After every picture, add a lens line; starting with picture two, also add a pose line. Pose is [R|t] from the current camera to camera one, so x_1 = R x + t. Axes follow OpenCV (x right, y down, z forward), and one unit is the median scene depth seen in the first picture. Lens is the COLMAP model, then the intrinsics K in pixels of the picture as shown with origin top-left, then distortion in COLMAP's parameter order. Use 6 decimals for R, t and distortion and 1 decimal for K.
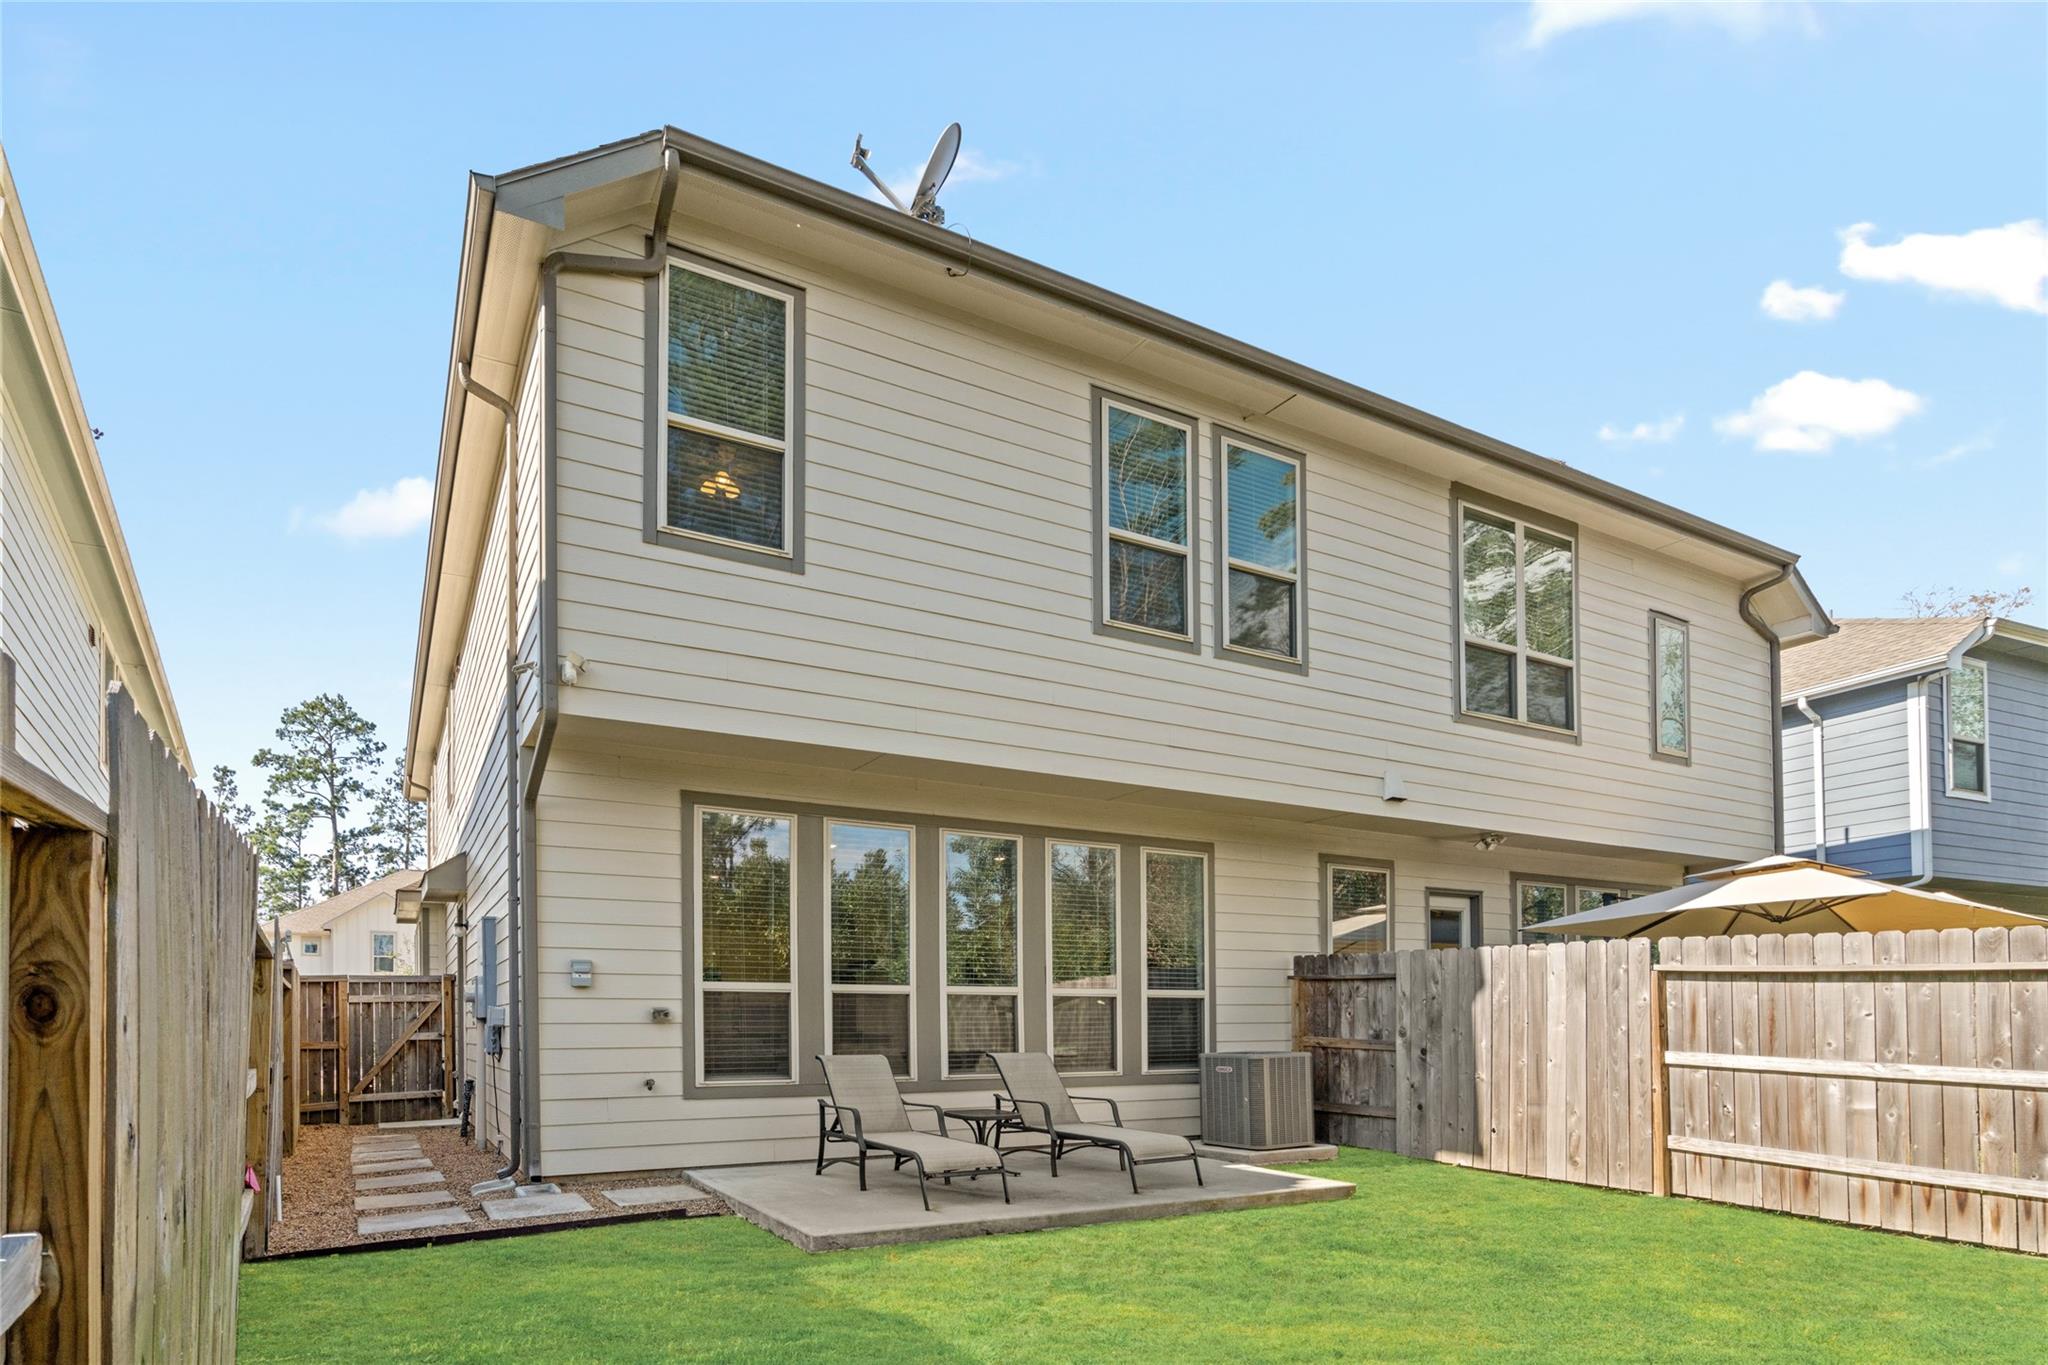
lens RADIAL K [[1080.1, 0, 810.5], [0, 1080.1, 1011.3], [0, 0, 1]] dist [-0.002719, -0.000480]
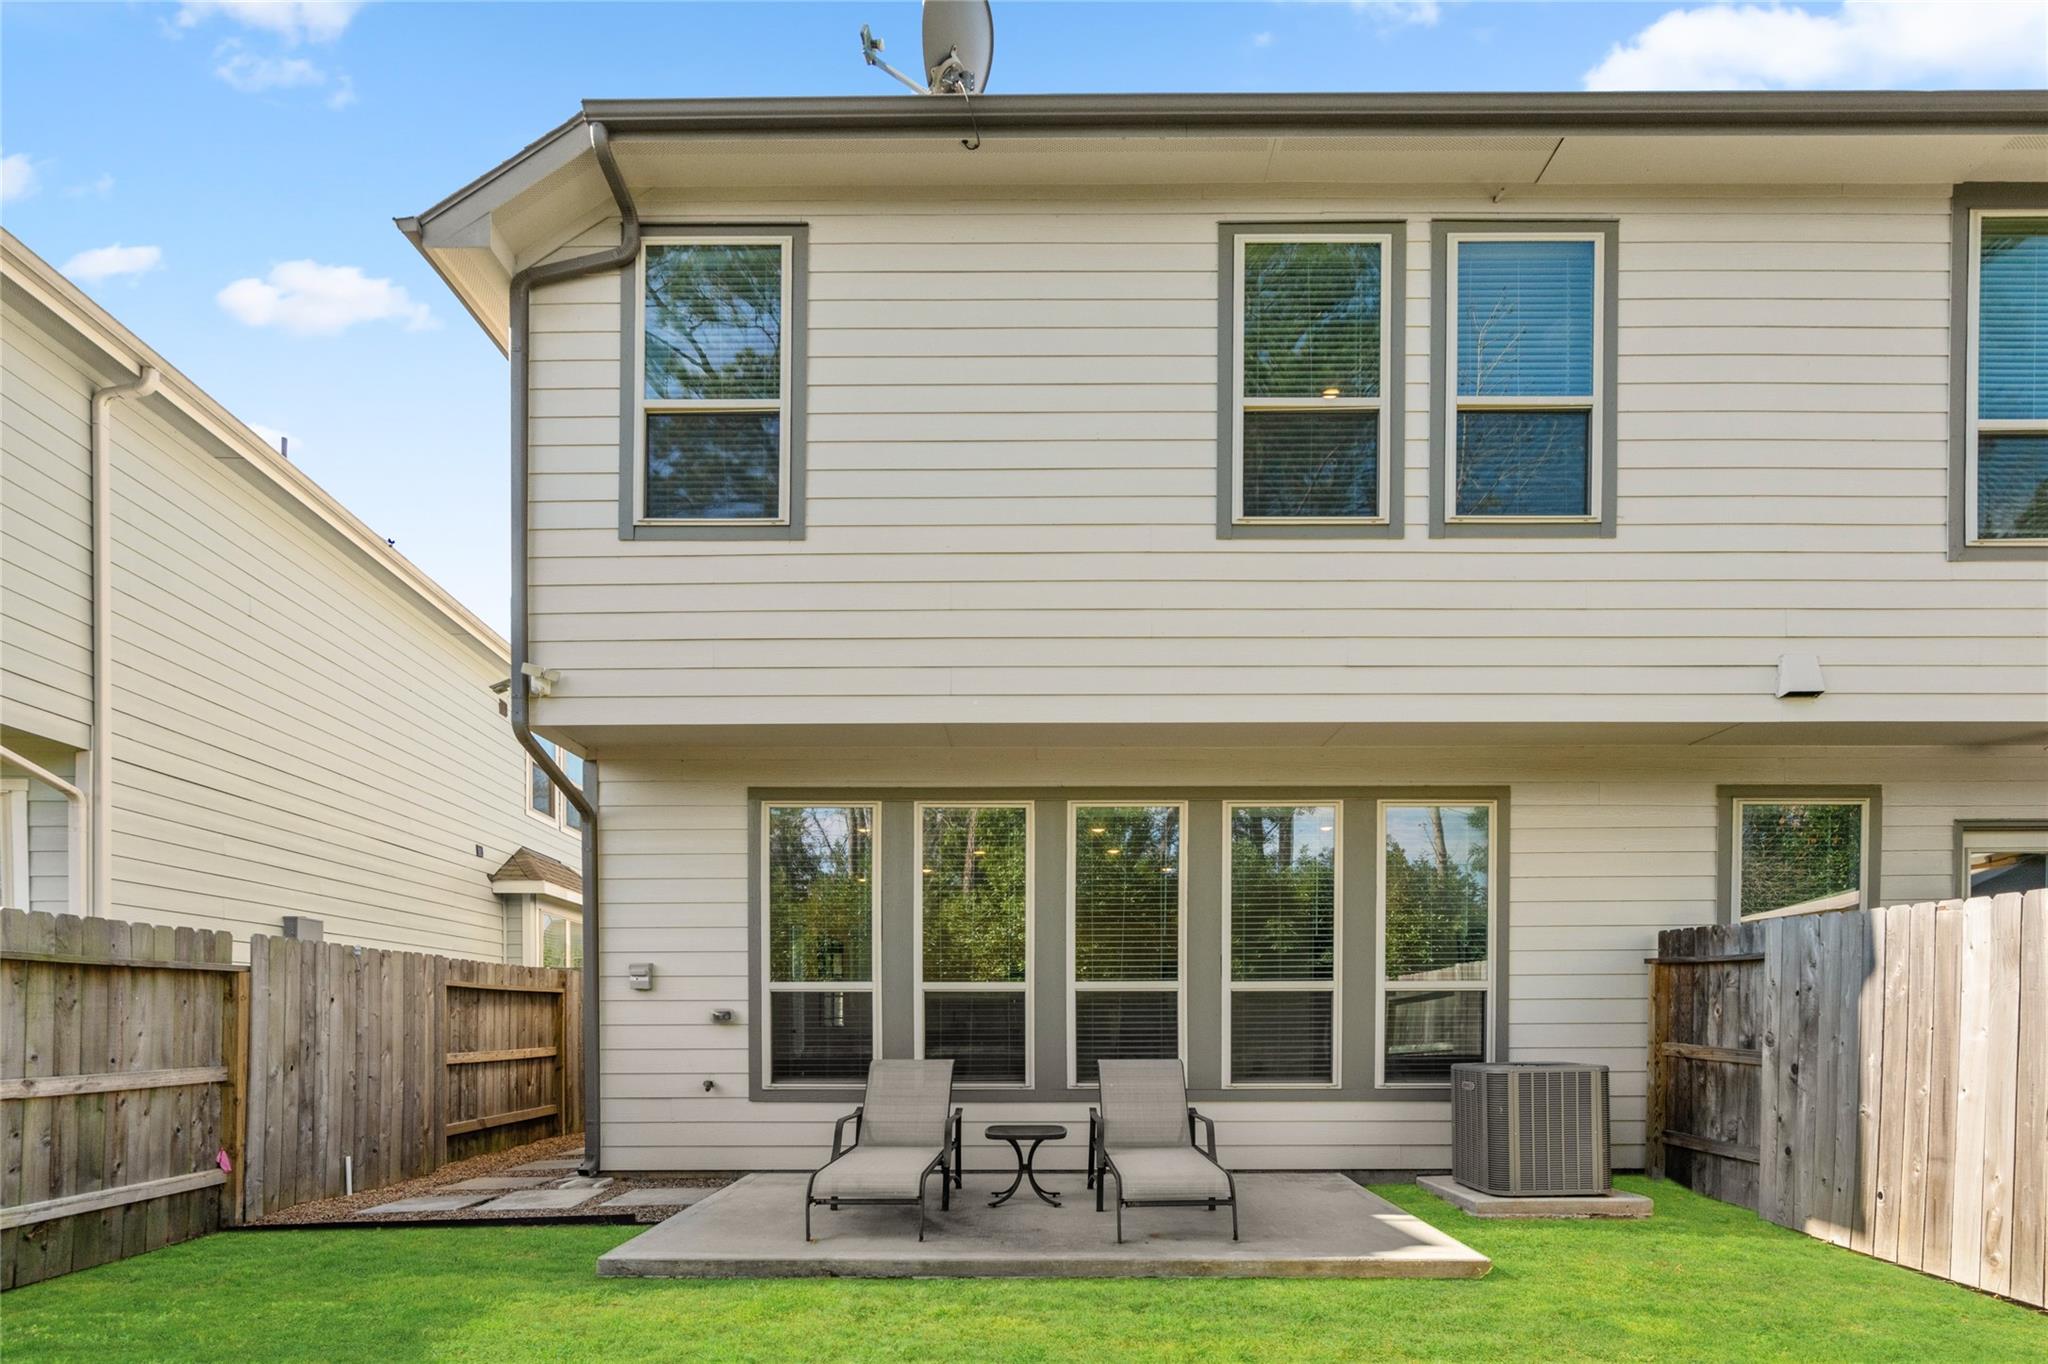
lens RADIAL K [[1021.8, 0, 1021.9], [0, 1021.8, 1029.8], [0, 0, 1]] dist [-0.003076, 0.000136]
pose [[0.896140, 0.007127, -0.443715, 0.452970], [0.005118, 0.999639, 0.026393, -0.006522], [0.443743, -0.025923, 0.895779, 0.238658]]
